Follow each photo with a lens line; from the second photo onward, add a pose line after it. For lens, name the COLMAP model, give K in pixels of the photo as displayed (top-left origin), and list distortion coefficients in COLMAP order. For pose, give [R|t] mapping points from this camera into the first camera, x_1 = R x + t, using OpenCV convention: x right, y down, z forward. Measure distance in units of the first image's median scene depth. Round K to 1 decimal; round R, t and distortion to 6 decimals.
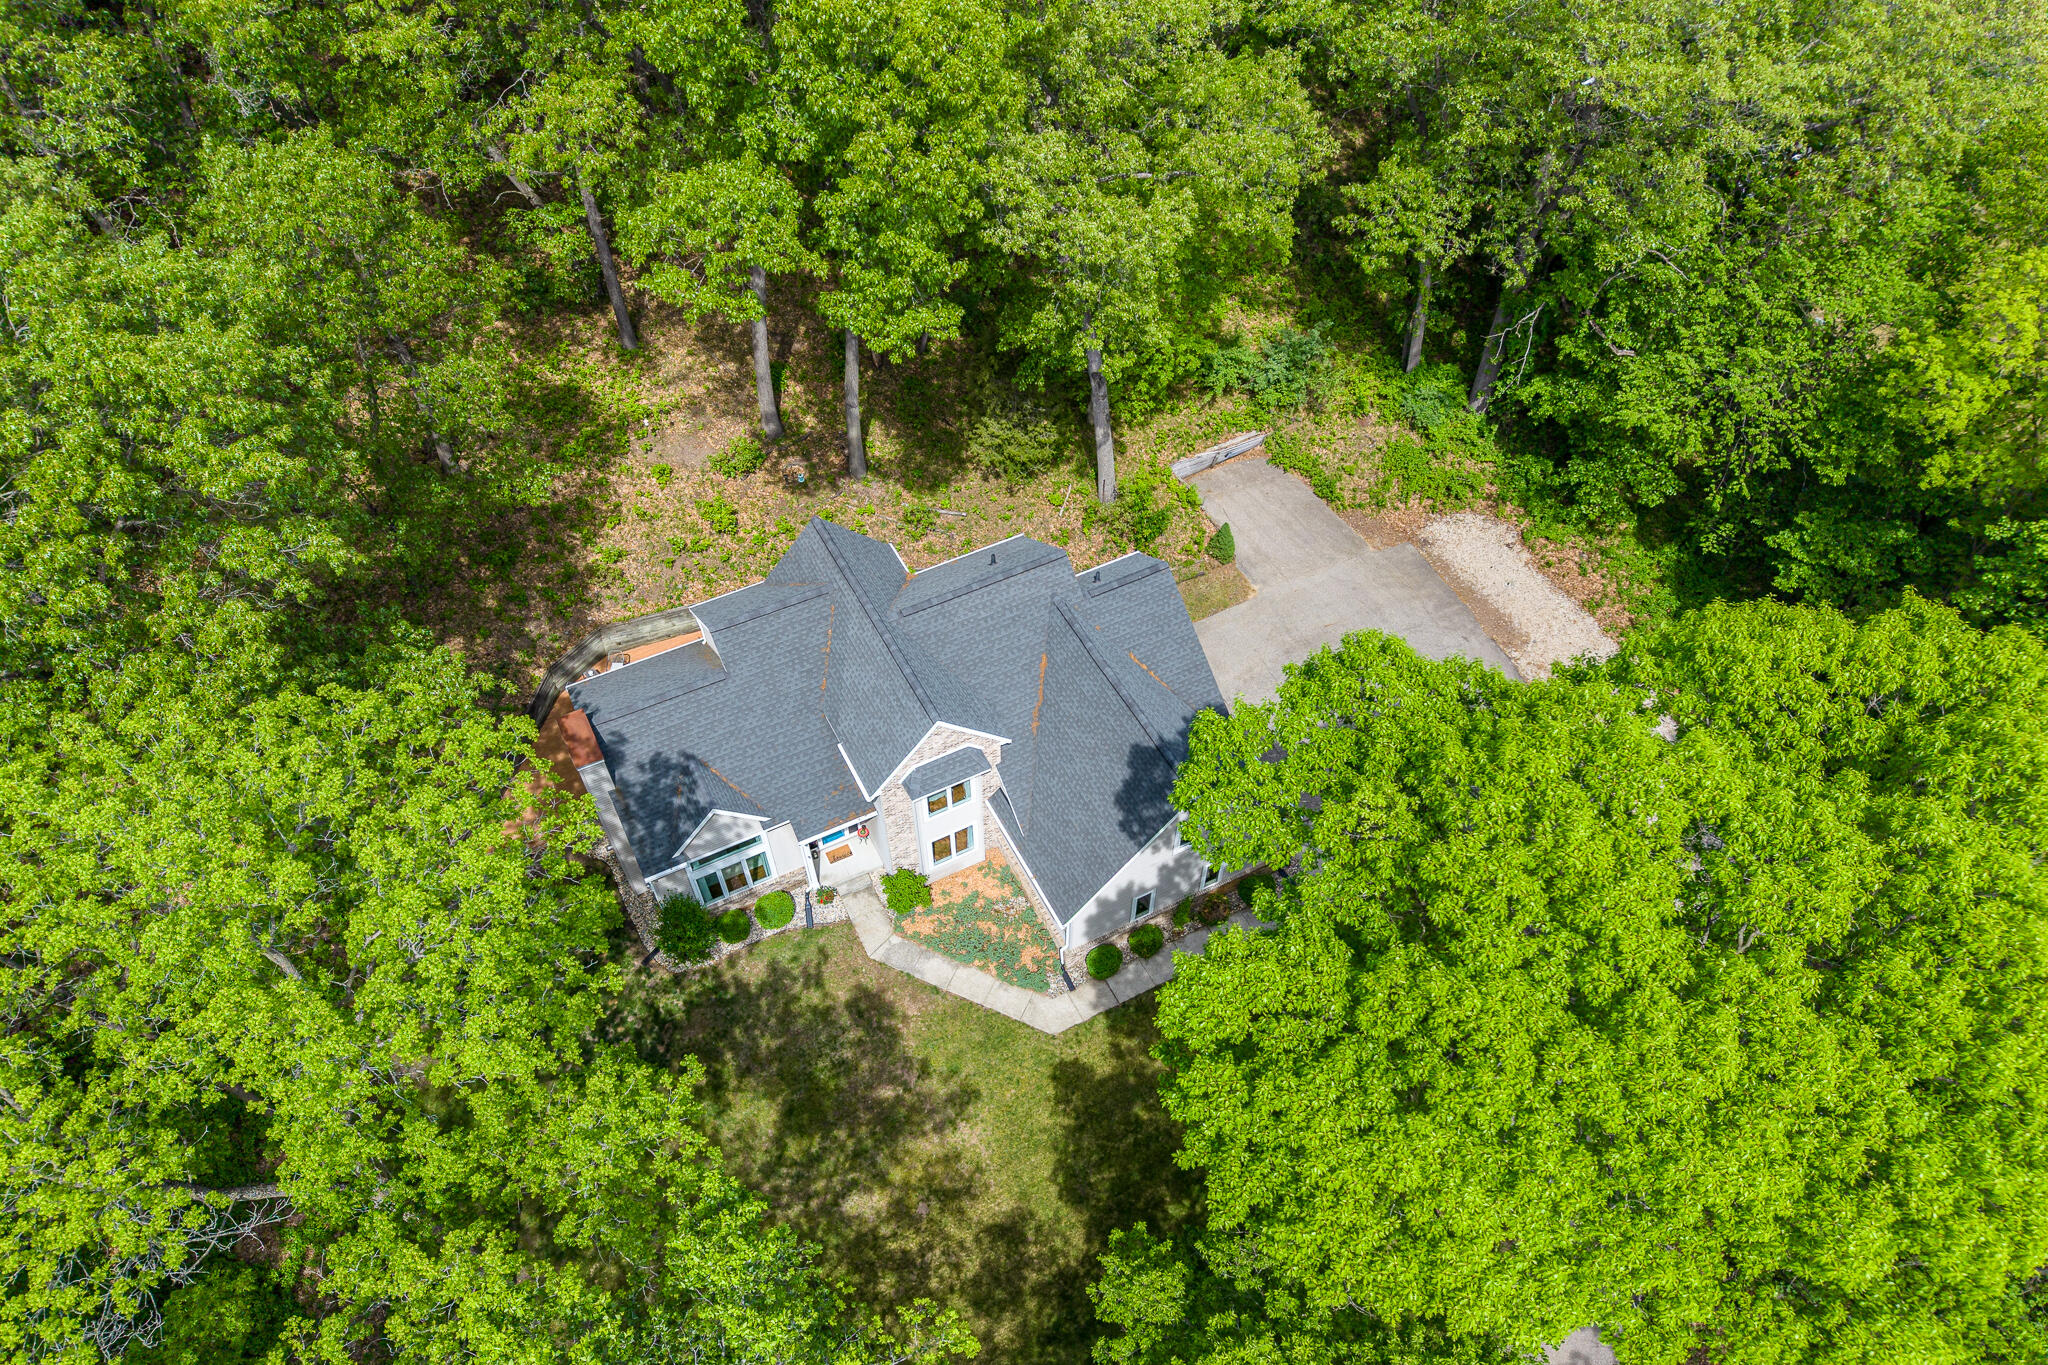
lens RADIAL K [[1385.6, 0, 1037.0], [0, 1385.6, 767.4], [0, 0, 1]] dist [0.023835, -0.004159]
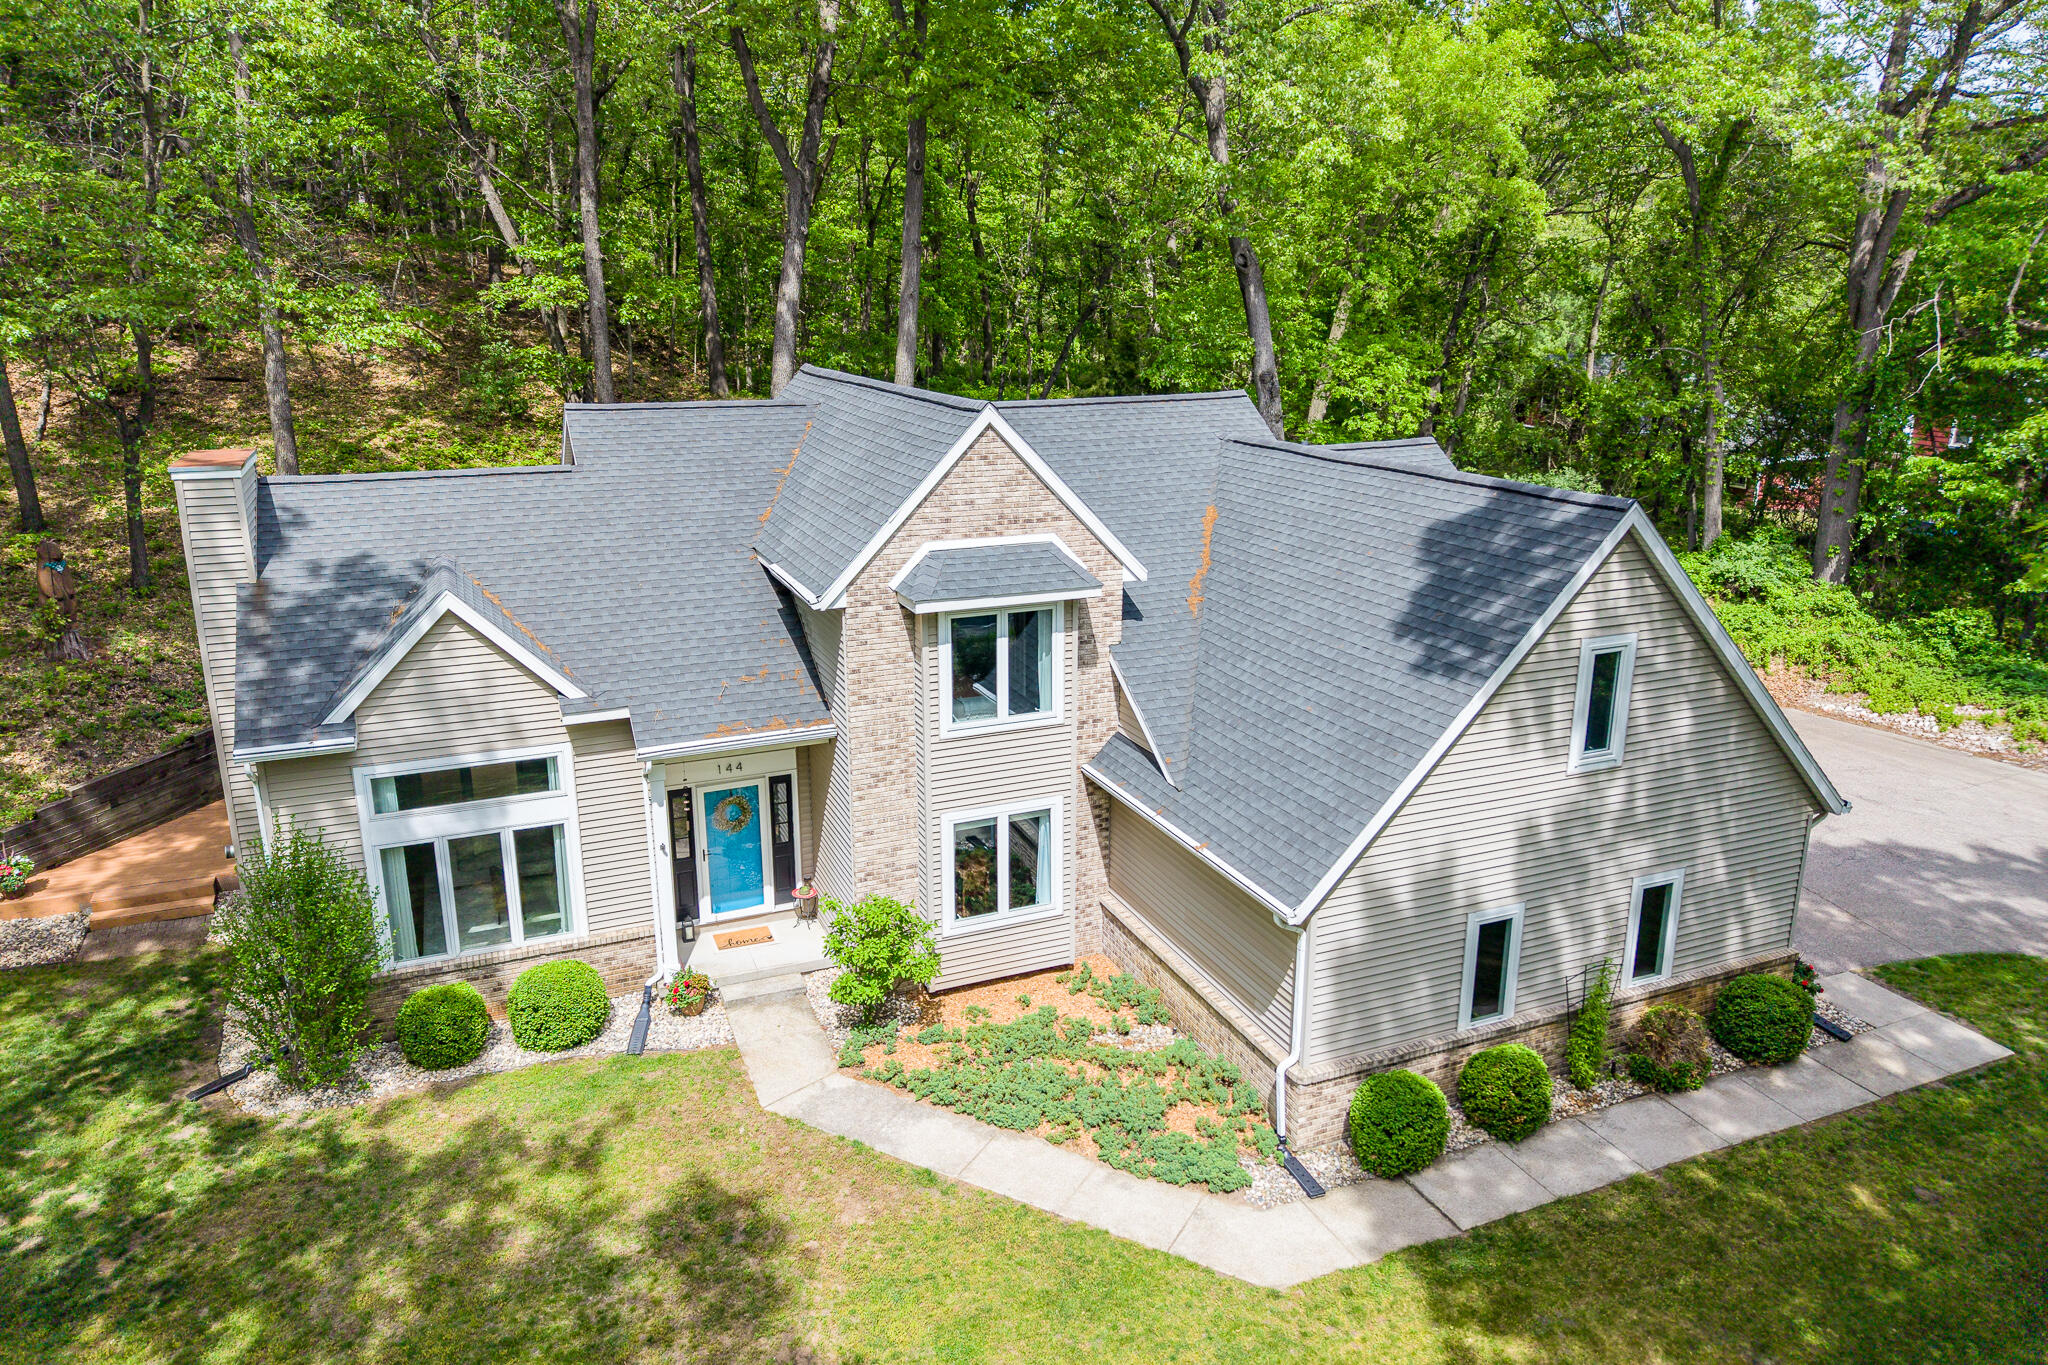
lens RADIAL K [[1380.8, 0, 1056.4], [0, 1380.8, 657.4], [0, 0, 1]] dist [0.039431, -0.044499]
pose [[0.998401, 0.019874, -0.052926, -0.023141], [-0.048937, 0.772559, -0.633054, 0.282145], [0.028307, 0.634632, 0.772296, 0.638346]]
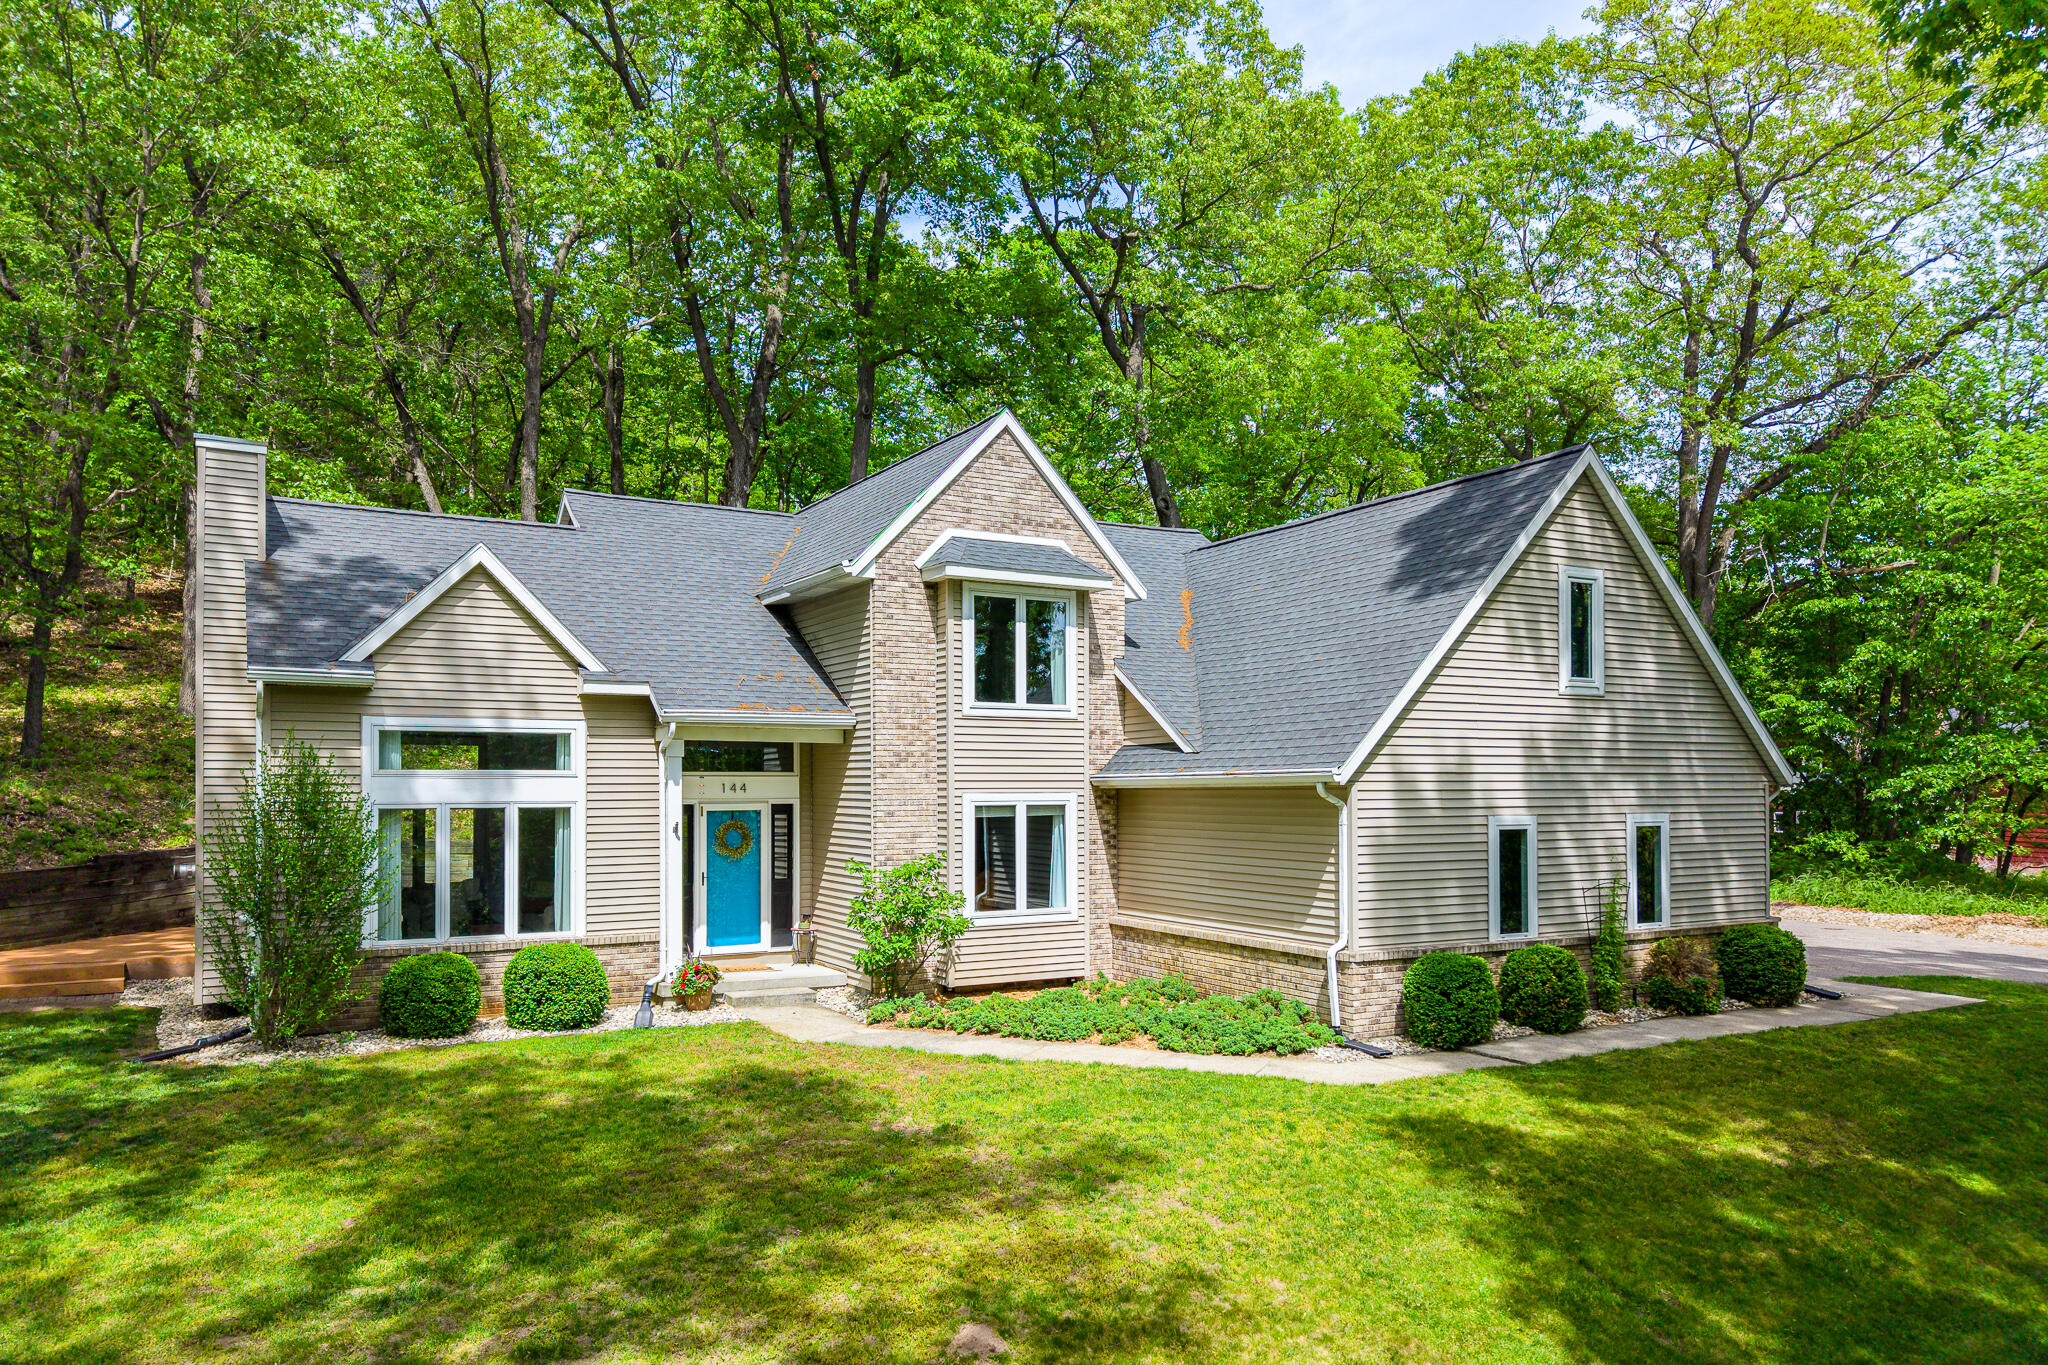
lens RADIAL K [[1389.9, 0, 1113.9], [0, 1389.9, 687.9], [0, 0, 1]] dist [0.031593, 0.001508]
pose [[0.997134, -0.003534, 0.075574, -0.066176], [0.064294, 0.566082, -0.821838, 0.390441], [-0.039877, 0.824341, 0.564687, 0.725598]]
